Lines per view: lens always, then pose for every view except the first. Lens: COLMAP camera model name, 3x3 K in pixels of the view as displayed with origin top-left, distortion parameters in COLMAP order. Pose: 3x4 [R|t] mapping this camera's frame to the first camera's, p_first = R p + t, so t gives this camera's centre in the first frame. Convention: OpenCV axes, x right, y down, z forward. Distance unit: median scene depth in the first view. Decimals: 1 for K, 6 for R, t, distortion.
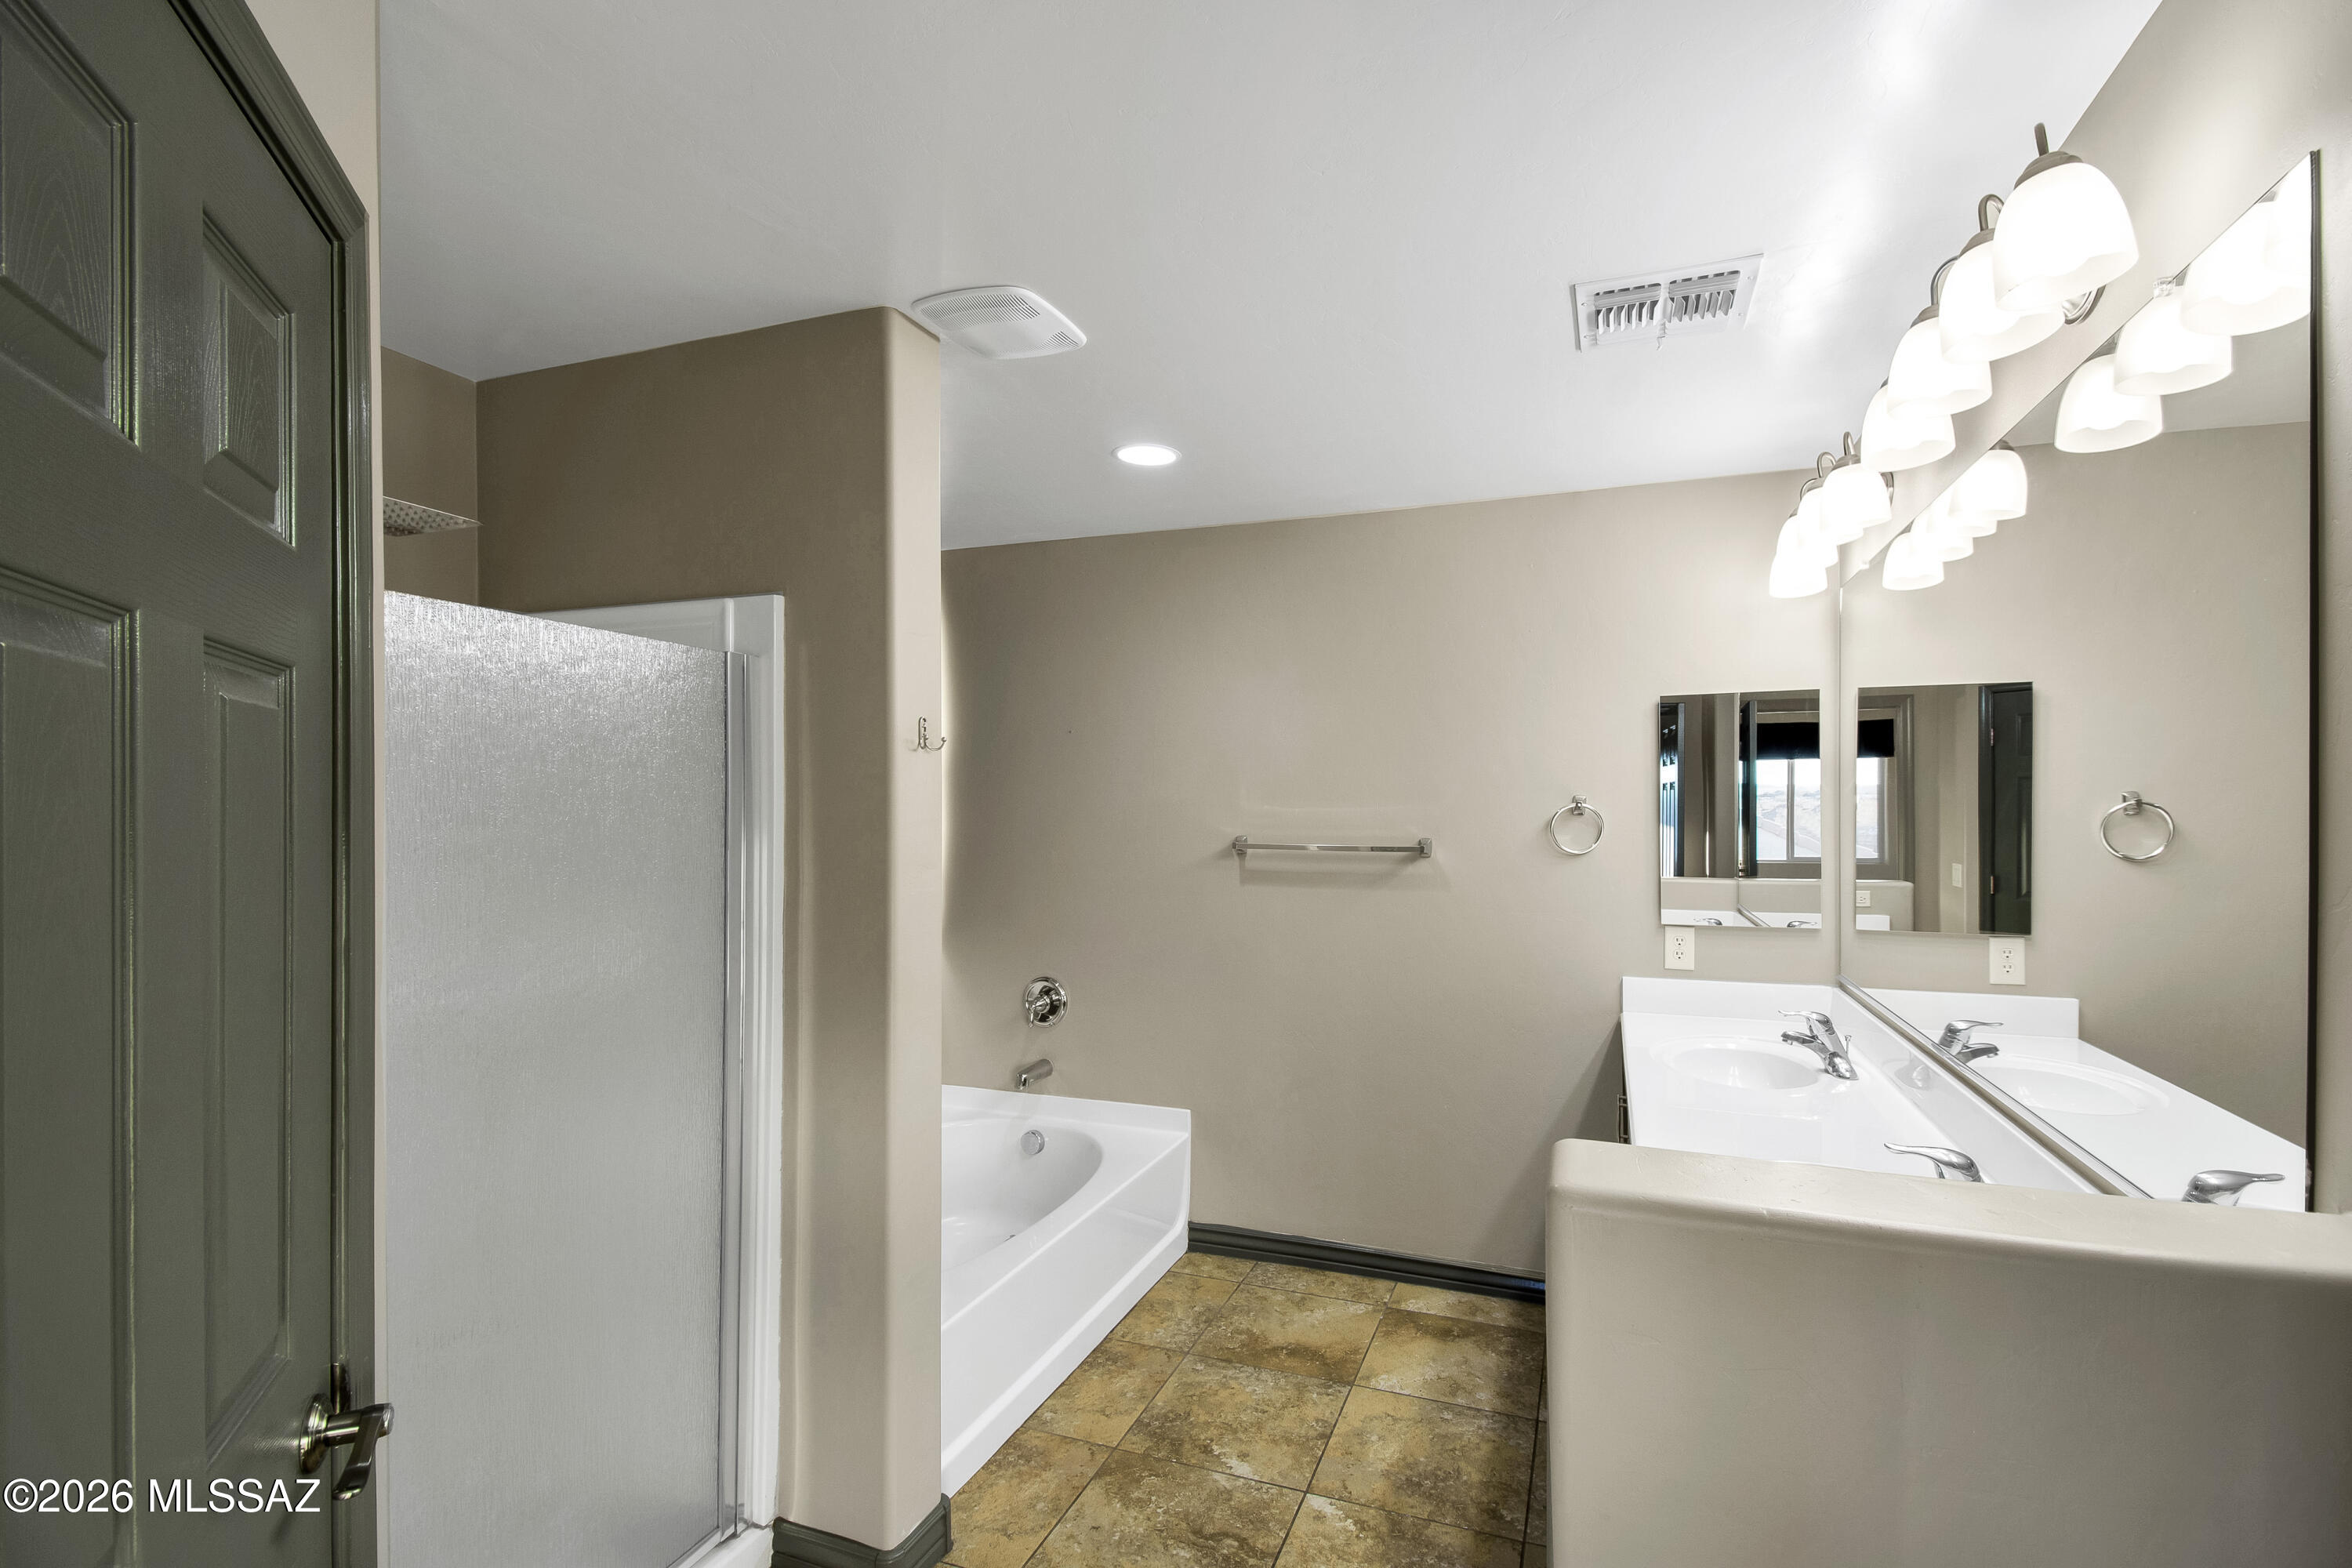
lens RADIAL K [[1081.8, 0, 1196.8], [0, 1081.8, 811.3], [0, 0, 1]] dist [0.023017, -0.030197]
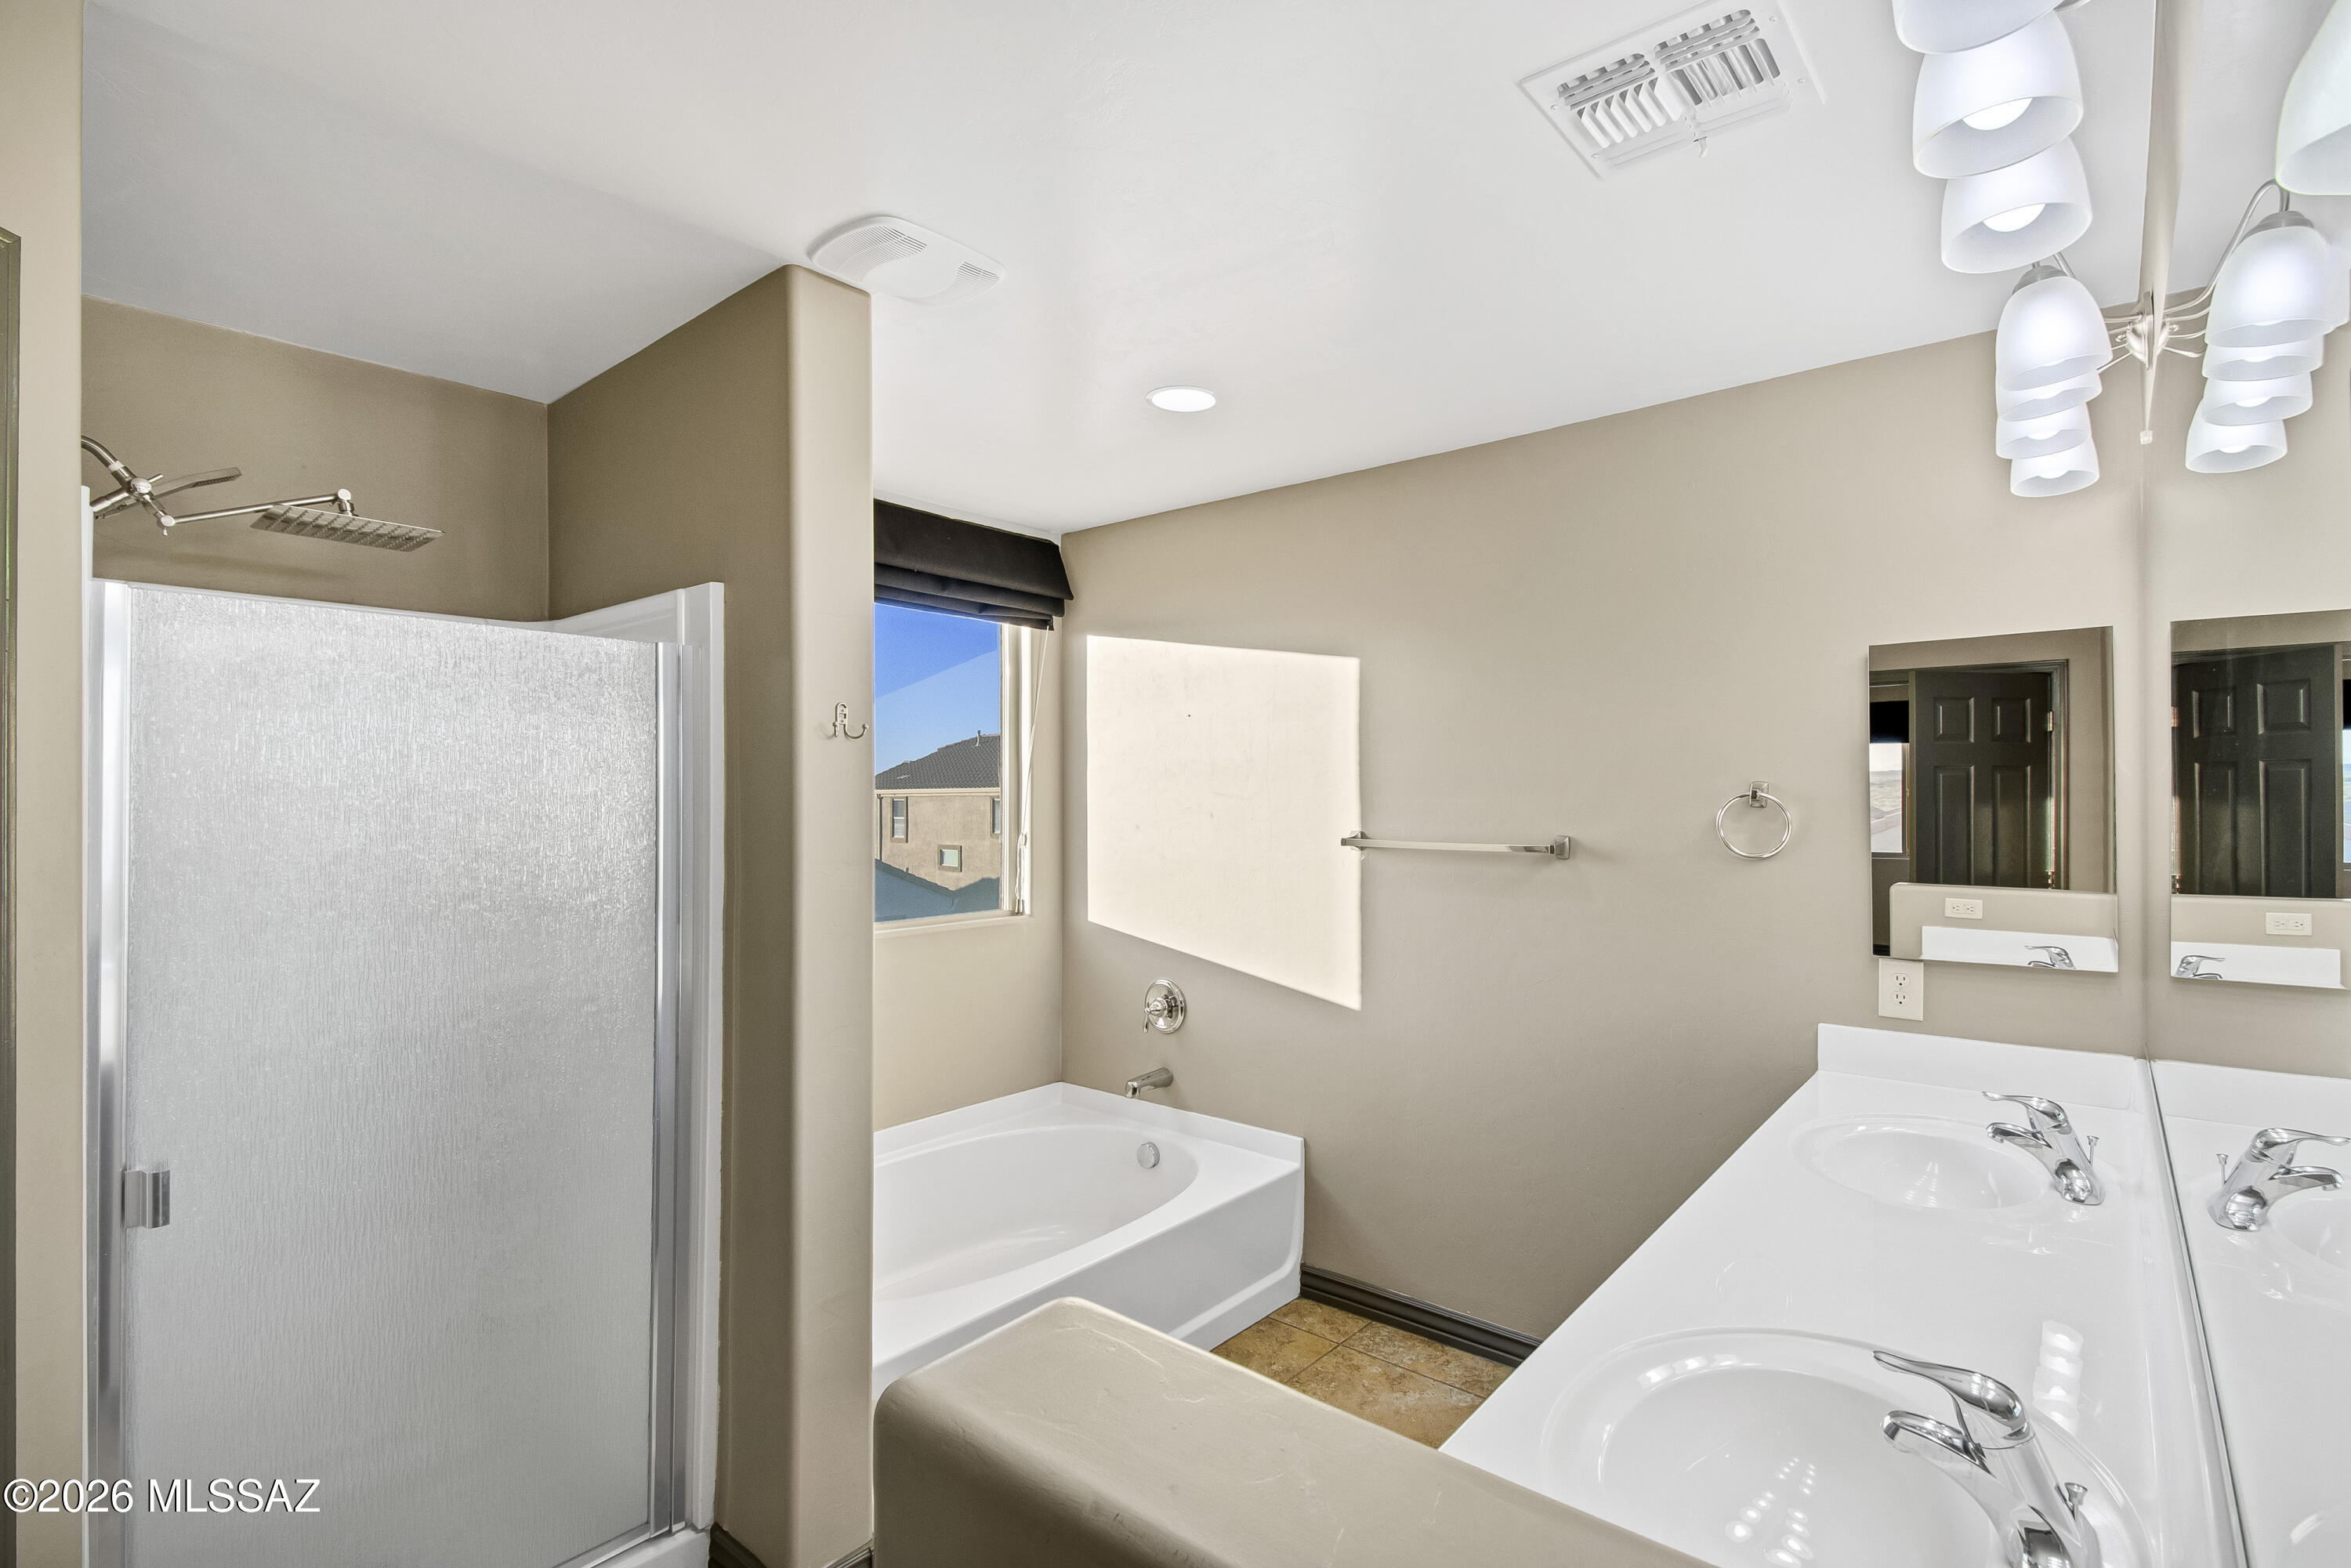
lens RADIAL K [[1081.3, 0, 1196.3], [0, 1081.3, 811.3], [0, 0, 1]] dist [0.023017, -0.030197]
pose [[0.943169, -0.000070, -0.332313, 0.251726], [0.002149, 0.999980, 0.005887, 0.001220], [0.332306, -0.006266, 0.943151, 0.161242]]
